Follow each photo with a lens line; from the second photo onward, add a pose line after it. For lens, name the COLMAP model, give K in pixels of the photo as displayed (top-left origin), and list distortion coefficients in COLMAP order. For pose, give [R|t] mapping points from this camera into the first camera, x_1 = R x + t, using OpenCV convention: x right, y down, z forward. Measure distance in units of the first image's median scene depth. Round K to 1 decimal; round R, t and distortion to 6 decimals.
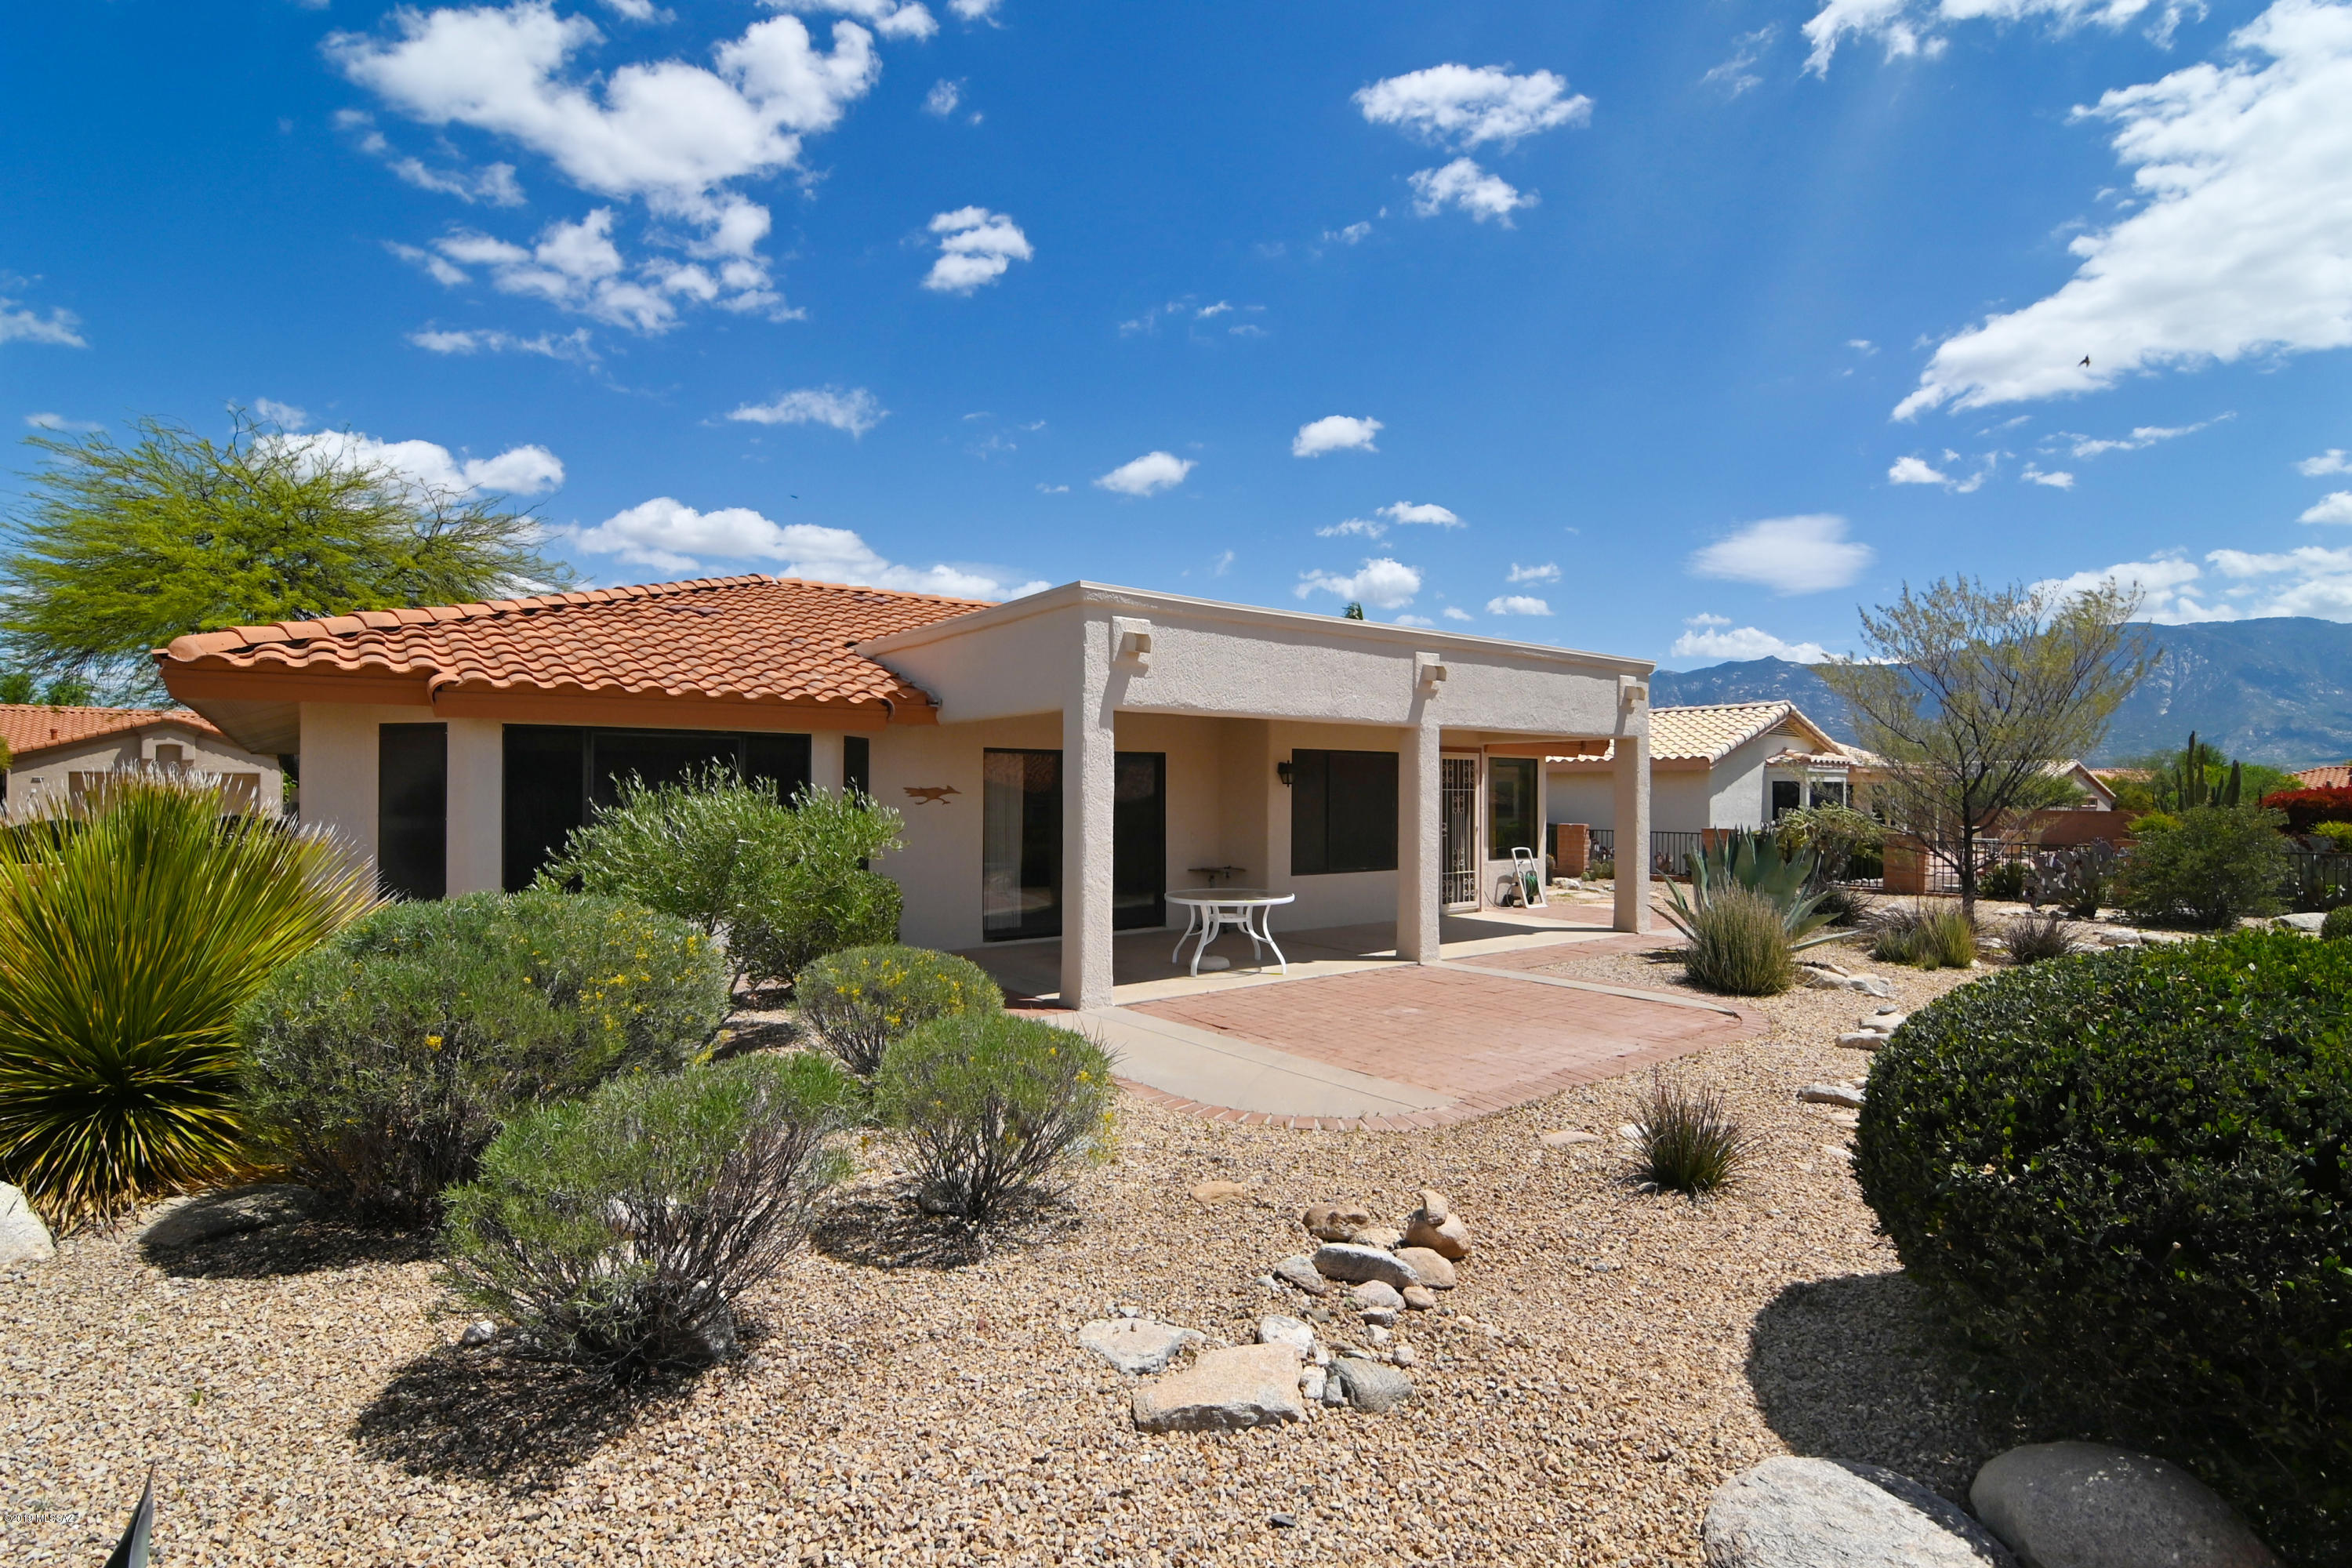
lens RADIAL K [[1130.6, 0, 1173.4], [0, 1130.6, 785.4], [0, 0, 1]] dist [-0.006582, -0.009309]
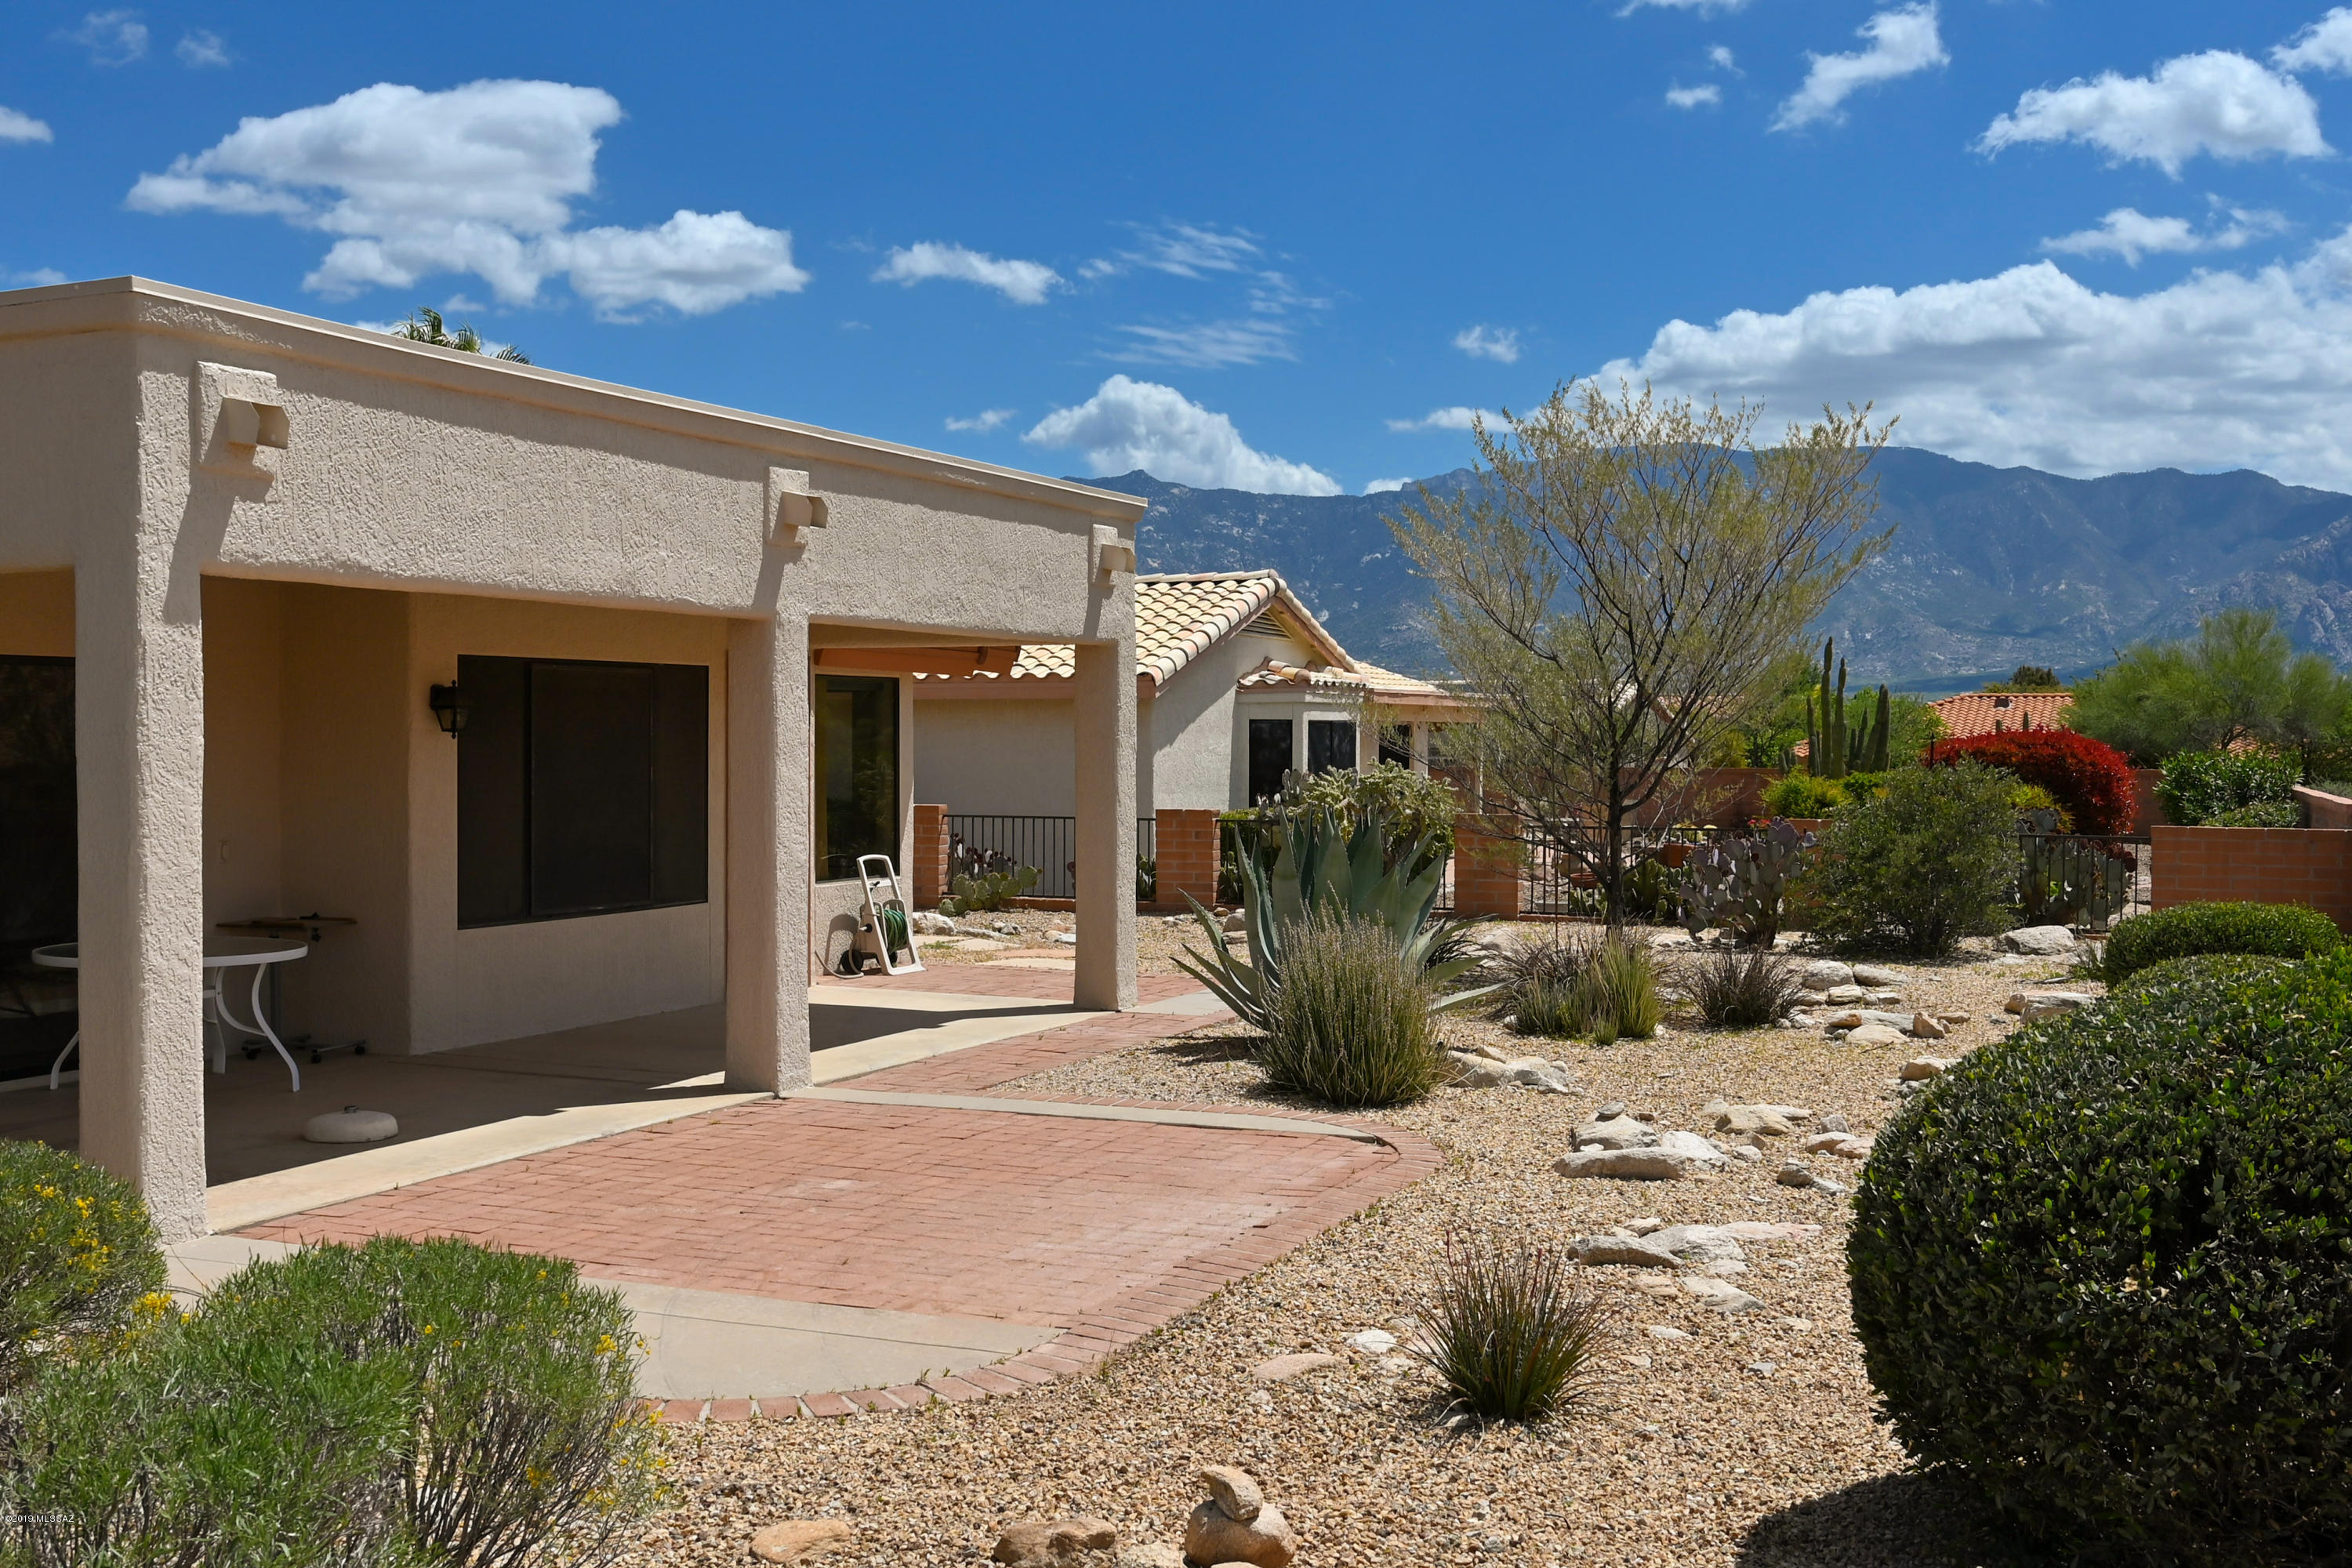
lens RADIAL K [[2452.9, 0, 1181.2], [0, 2452.9, 801.5], [0, 0, 1]] dist [-0.002898, 0.000000]
pose [[0.875311, -0.014739, 0.483336, -0.150537], [-0.001514, 0.999447, 0.033220, -0.007822], [-0.483559, -0.029809, 0.874804, -0.027456]]
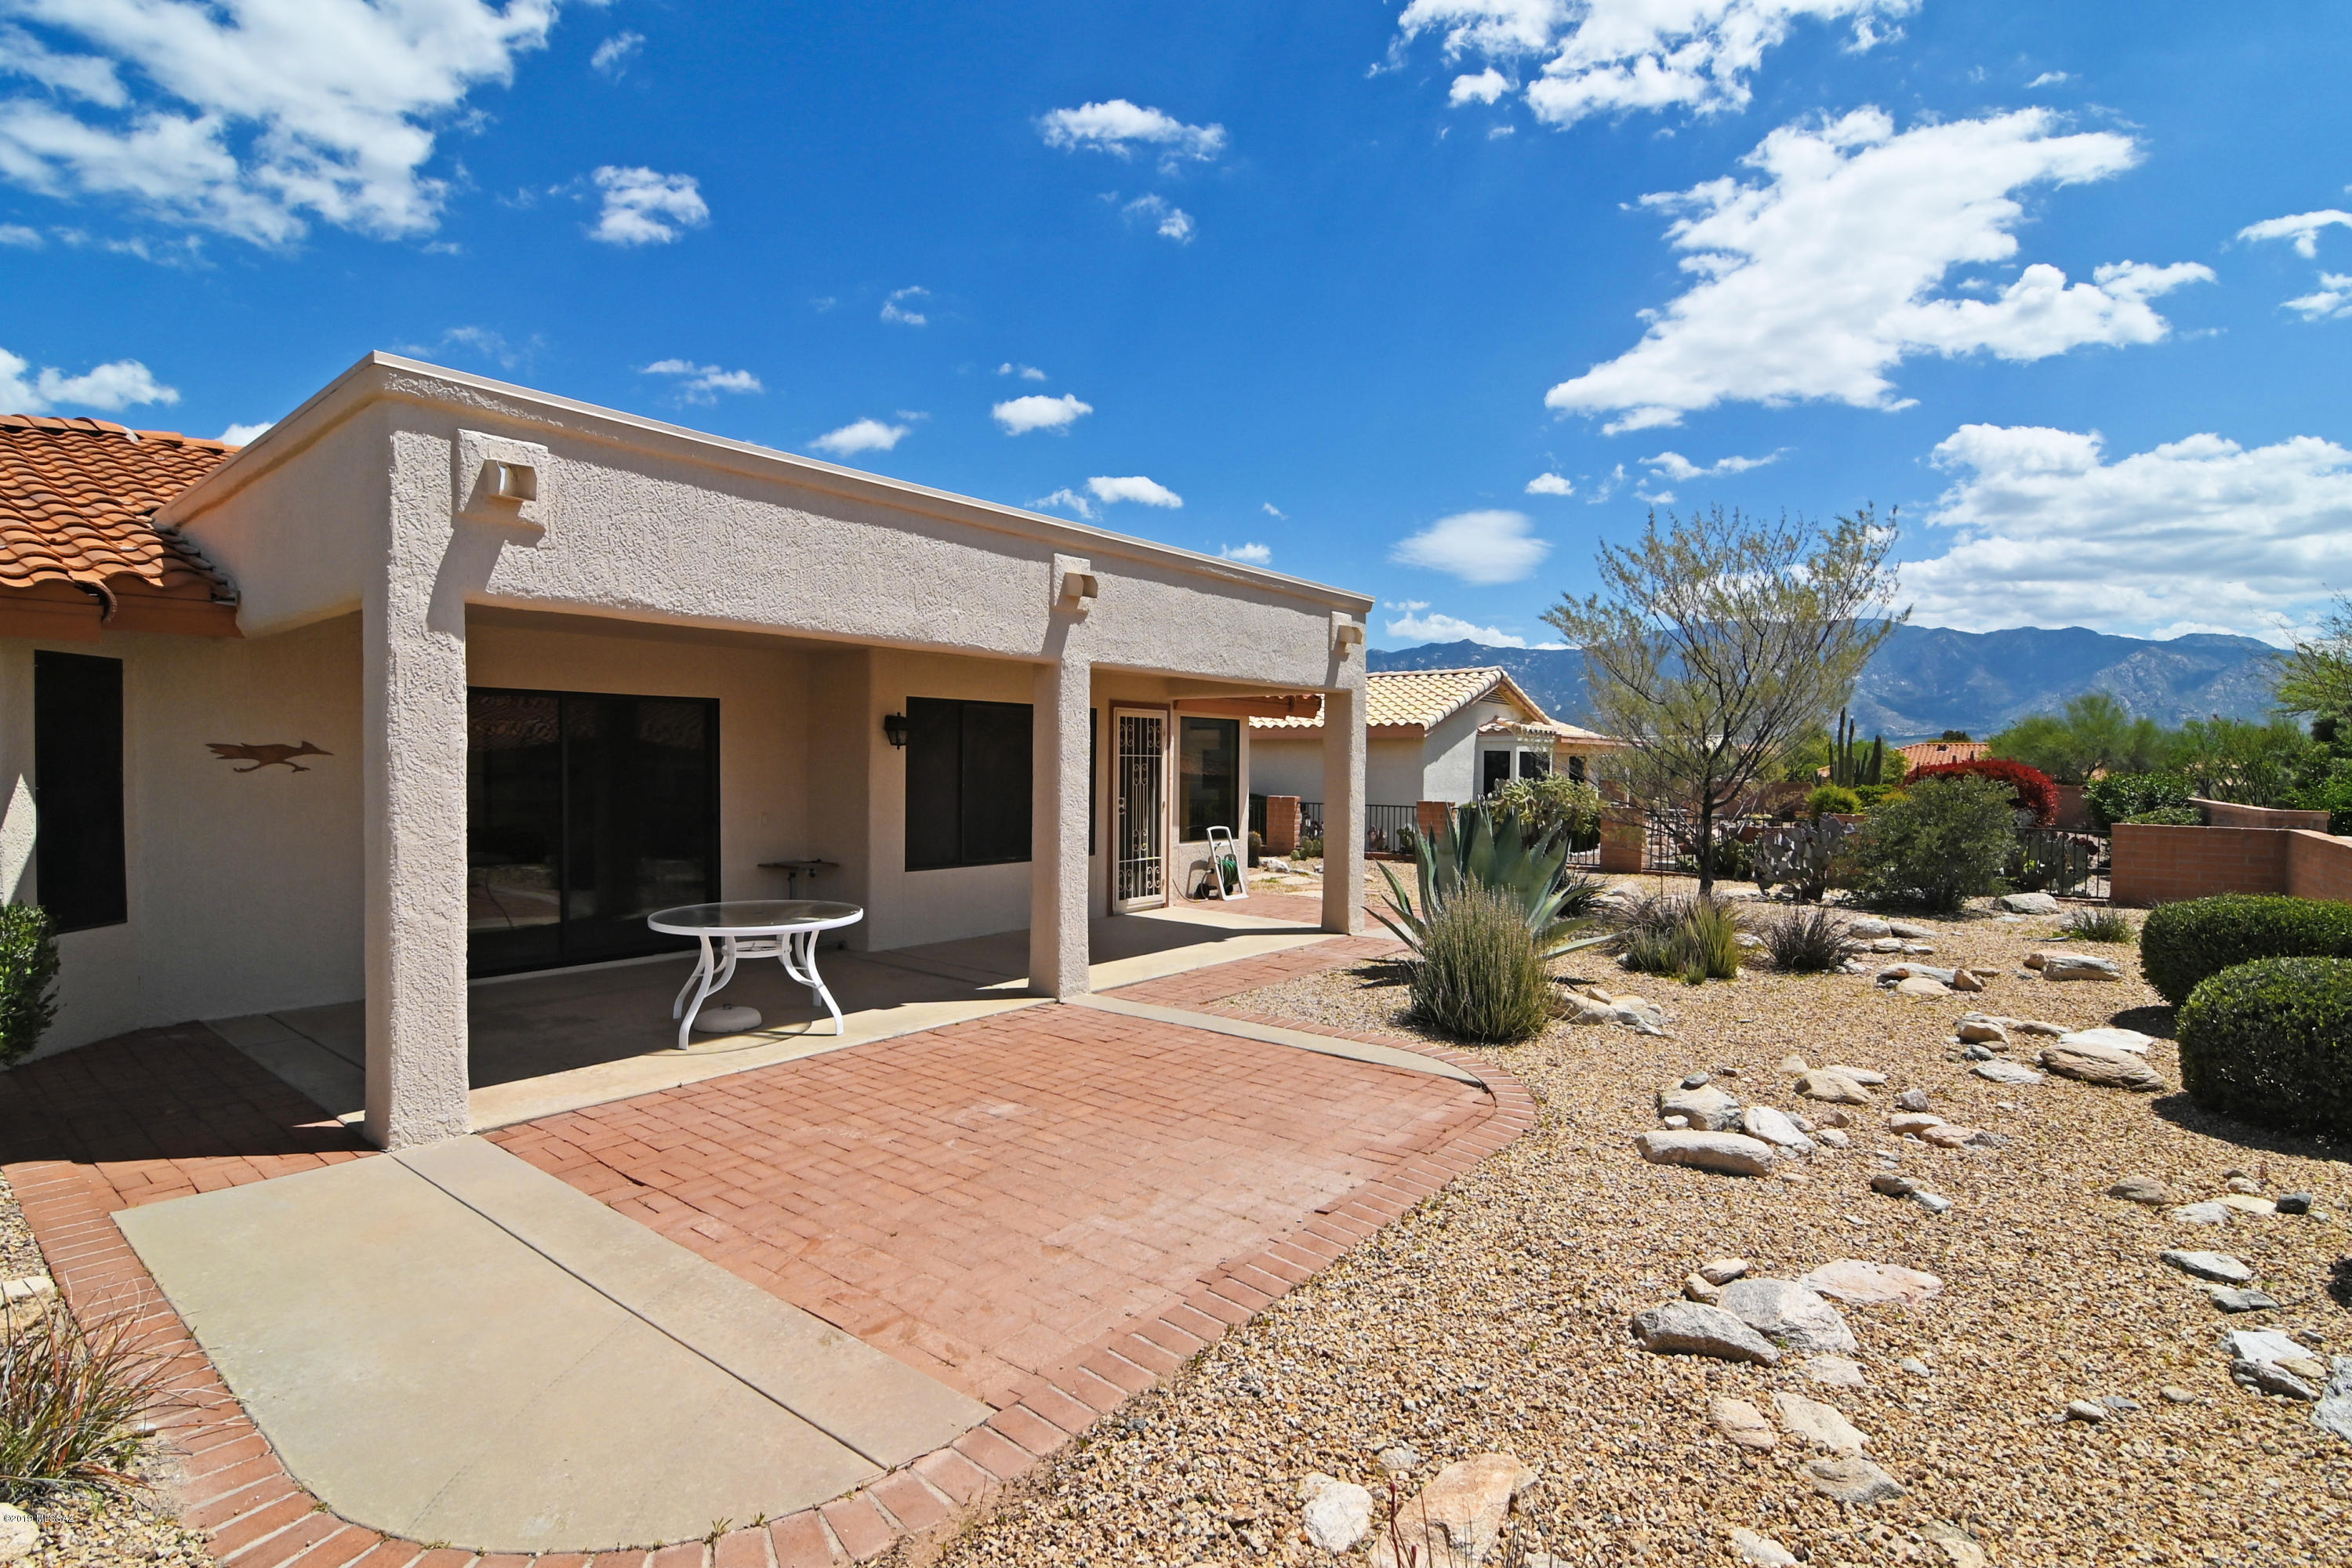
lens RADIAL K [[1130.6, 0, 1182.7], [0, 1130.6, 789.7], [0, 0, 1]] dist [-0.006582, -0.009309]
pose [[0.970699, -0.000550, 0.240297, 0.127712], [-0.006905, 0.999521, 0.030181, 0.005199], [-0.240198, -0.030956, 0.970230, 0.312814]]
